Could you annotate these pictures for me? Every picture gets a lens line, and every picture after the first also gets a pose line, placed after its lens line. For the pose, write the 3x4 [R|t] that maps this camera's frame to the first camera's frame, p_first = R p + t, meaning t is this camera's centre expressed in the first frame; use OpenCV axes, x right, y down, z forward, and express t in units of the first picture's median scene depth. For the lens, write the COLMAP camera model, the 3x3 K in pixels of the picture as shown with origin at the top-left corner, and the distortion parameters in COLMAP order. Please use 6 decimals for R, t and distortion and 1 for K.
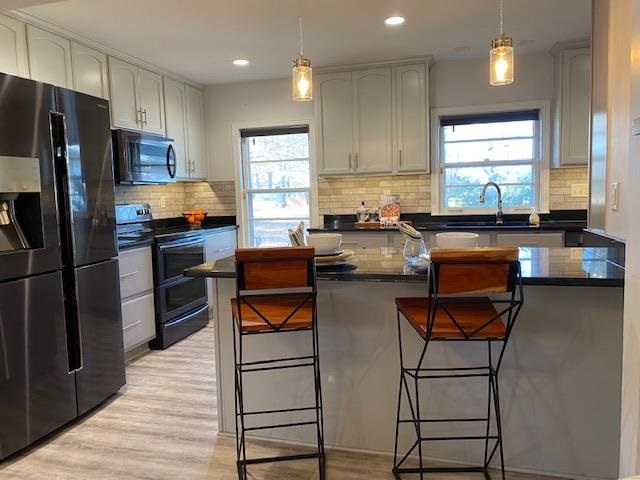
lens RADIAL K [[498.9, 0, 320.0], [0, 498.9, 240.0], [0, 0, 1]] dist [-0.006114, -0.004776]
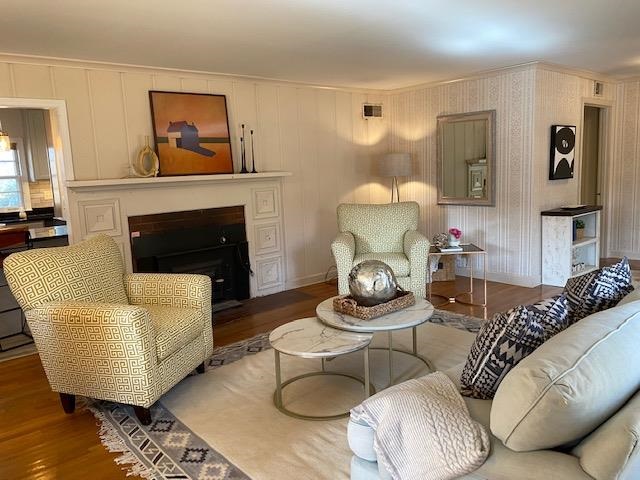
lens RADIAL K [[498.9, 0, 320.0], [0, 498.9, 240.0], [0, 0, 1]] dist [-0.006114, -0.004776]
pose [[0.566228, -0.118532, 0.815681, -0.320573], [0.101317, 0.992110, 0.073838, 0.015411], [-0.817998, 0.040833, 0.573770, -0.646661]]
